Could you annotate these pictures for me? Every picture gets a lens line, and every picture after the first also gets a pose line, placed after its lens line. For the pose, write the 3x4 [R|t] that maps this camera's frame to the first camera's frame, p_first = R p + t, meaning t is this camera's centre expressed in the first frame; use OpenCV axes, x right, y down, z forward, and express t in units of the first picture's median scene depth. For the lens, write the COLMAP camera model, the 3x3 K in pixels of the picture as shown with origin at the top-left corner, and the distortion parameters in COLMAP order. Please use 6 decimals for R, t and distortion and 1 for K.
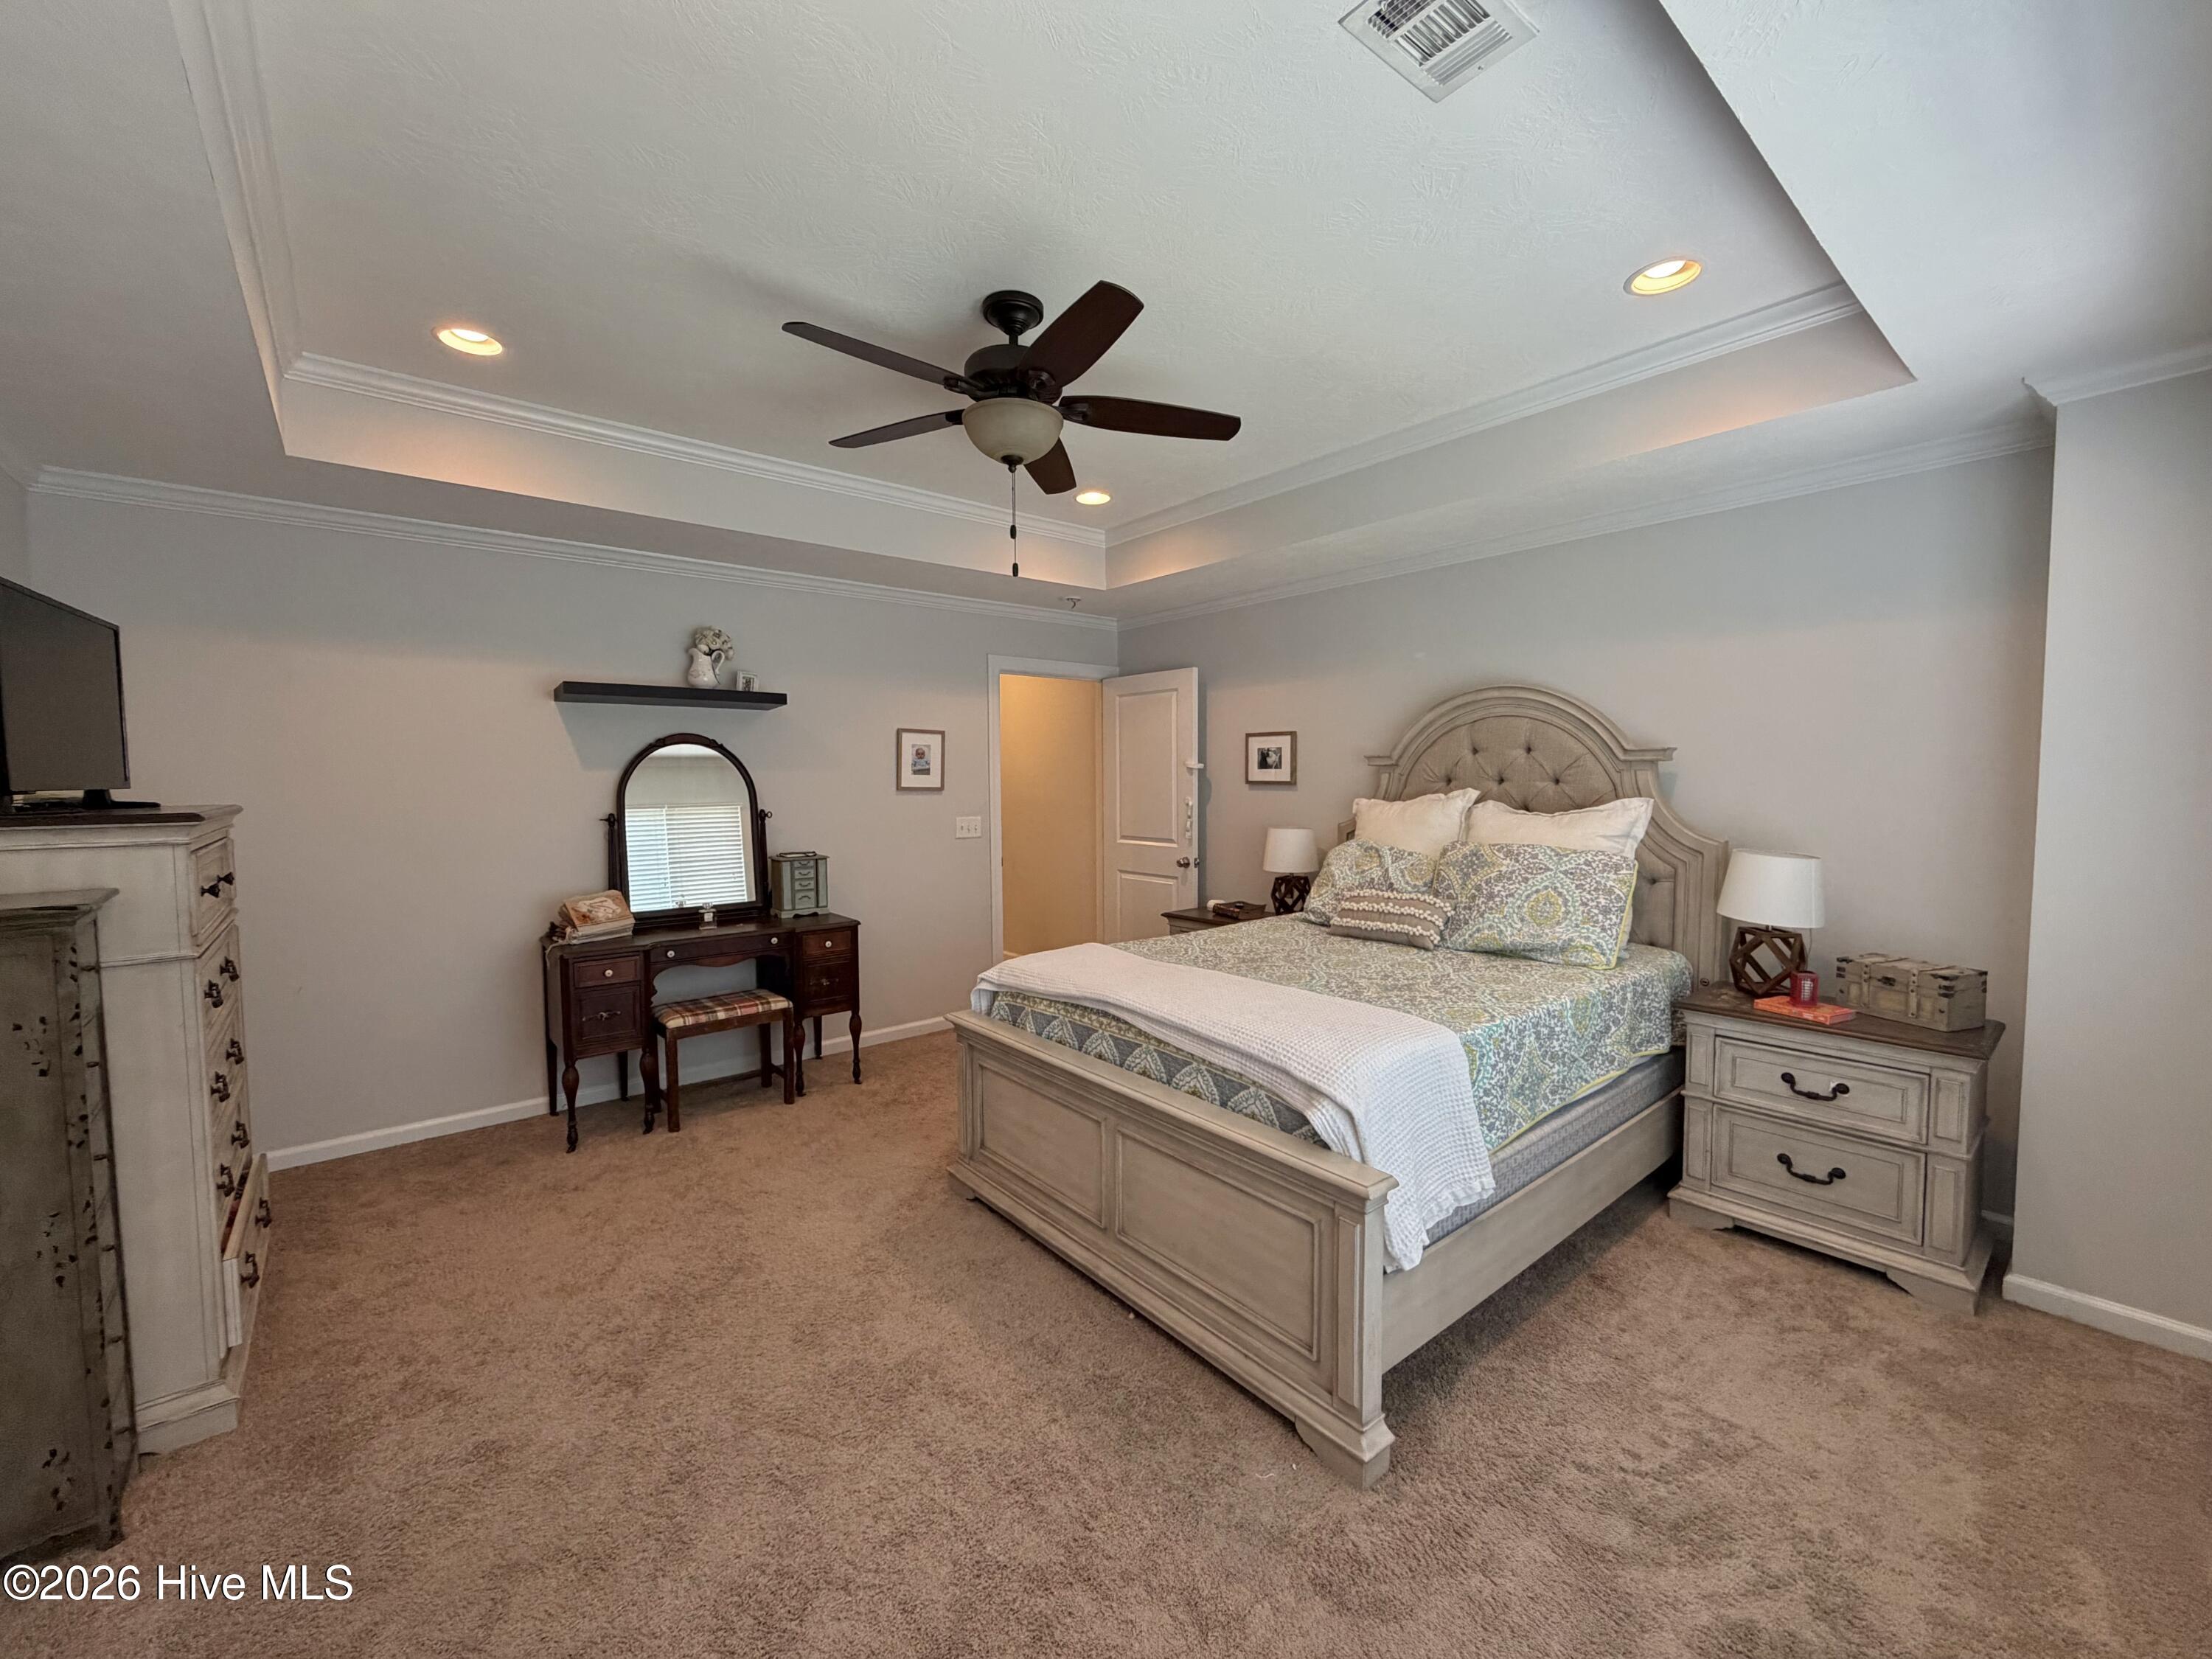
lens RADIAL K [[879.7, 0, 1097.4], [0, 879.7, 826.5], [0, 0, 1]] dist [-0.000118, -0.000175]
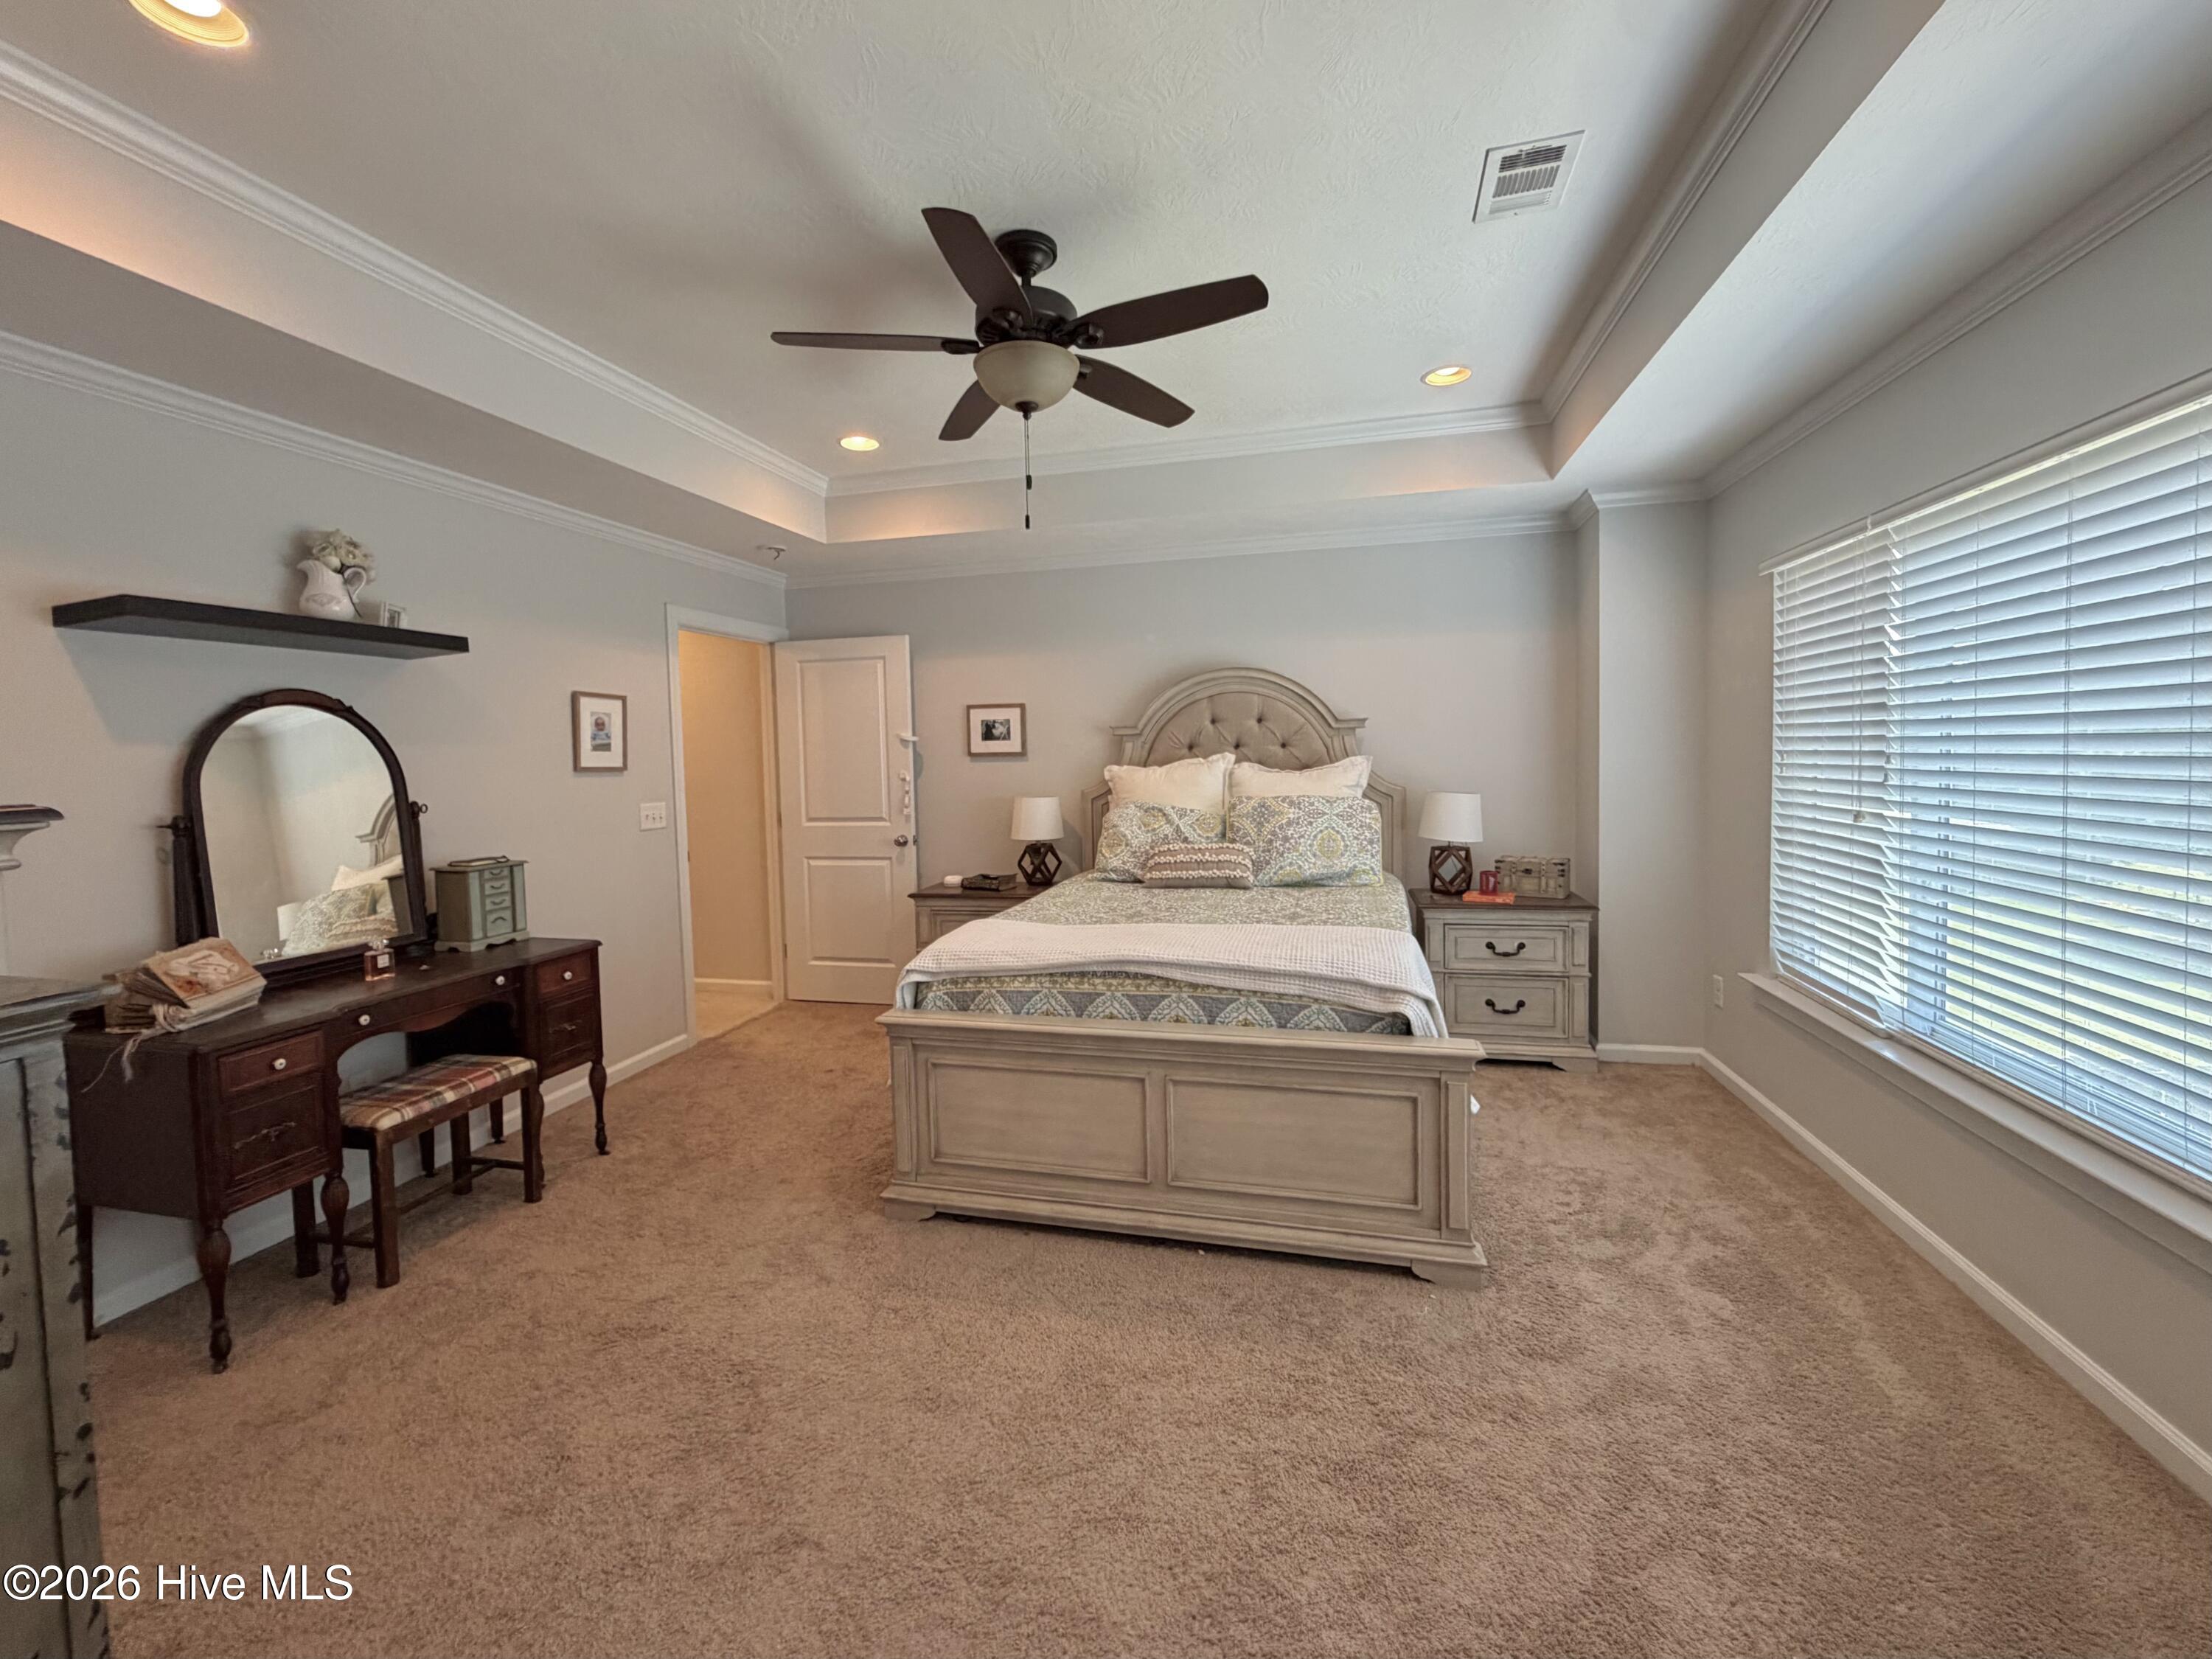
lens RADIAL K [[914.8, 0, 1095.1], [0, 914.8, 799.6], [0, 0, 1]] dist [-0.000095, -0.000263]
pose [[0.807256, -0.044200, 0.588545, -0.479783], [0.052904, 0.998597, 0.002431, 0.007765], [-0.587826, 0.029174, 0.808461, 0.128736]]
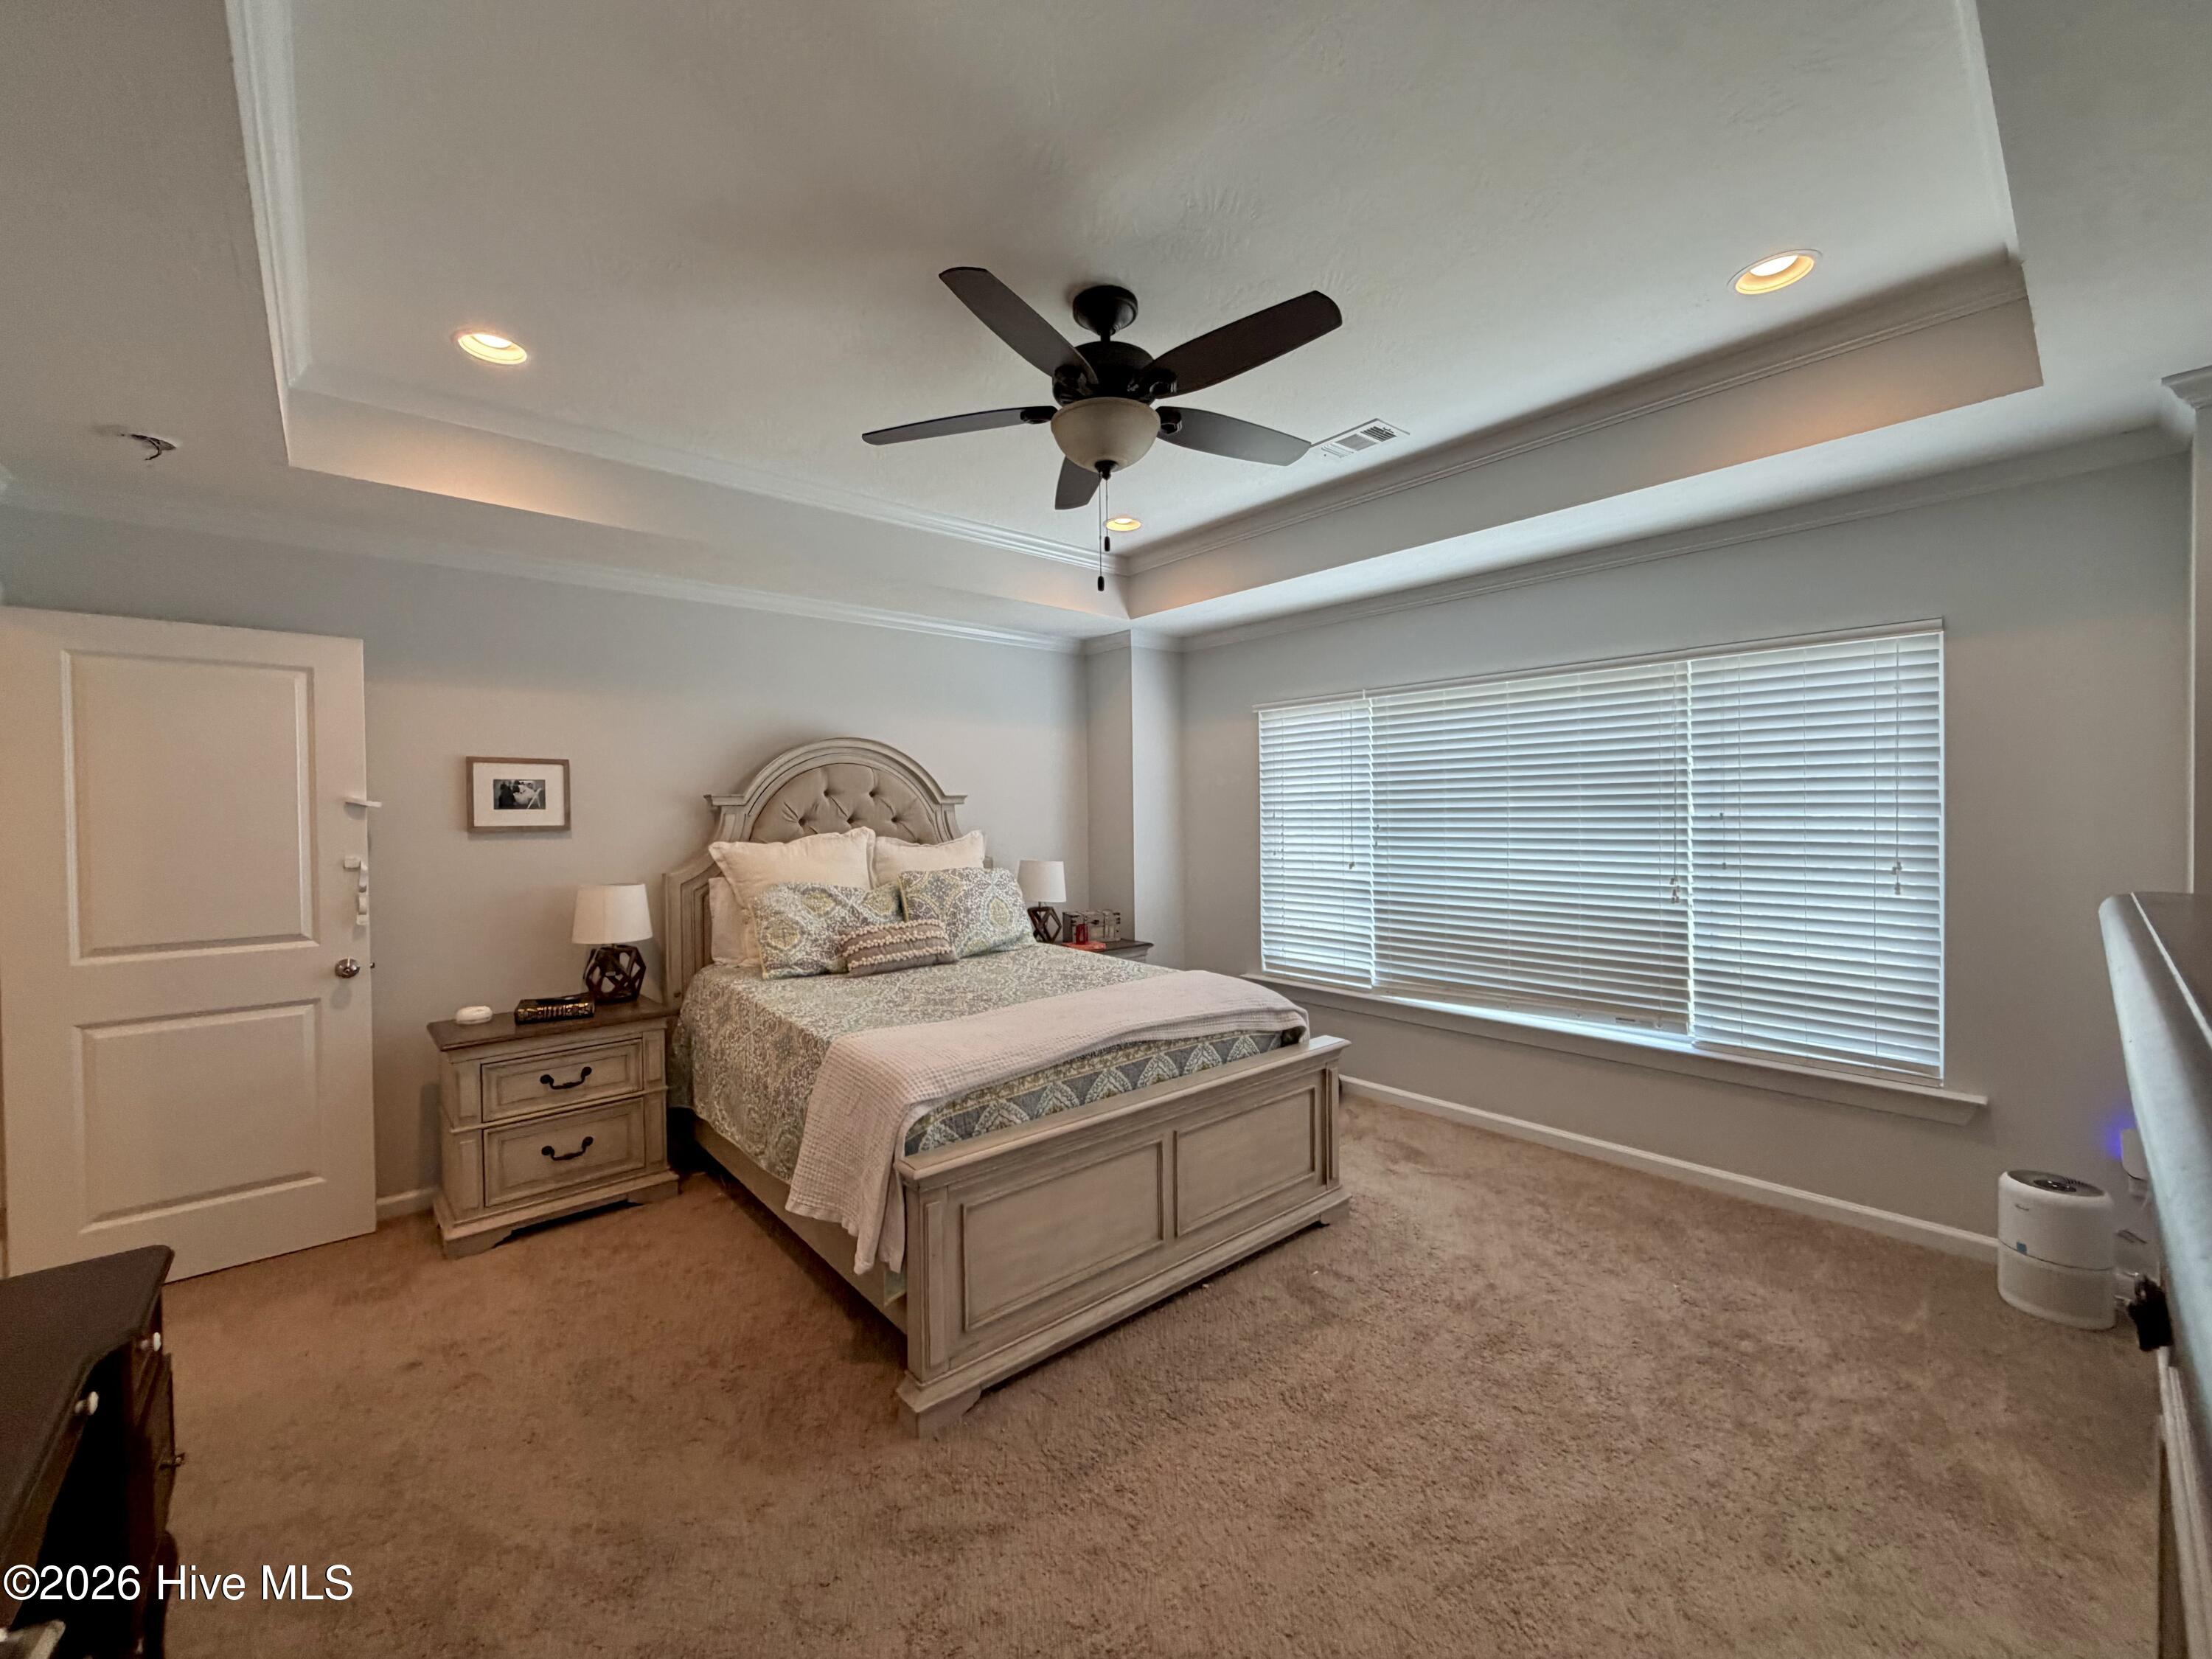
lens RADIAL K [[882.5, 0, 1101.2], [0, 882.5, 831.7], [0, 0, 1]] dist [0.000352, -0.000476]
pose [[-0.024880, -0.016855, 0.999548, -0.766738], [0.069774, 0.997390, 0.018555, -0.040124], [-0.997252, 0.070204, -0.023640, 0.793718]]
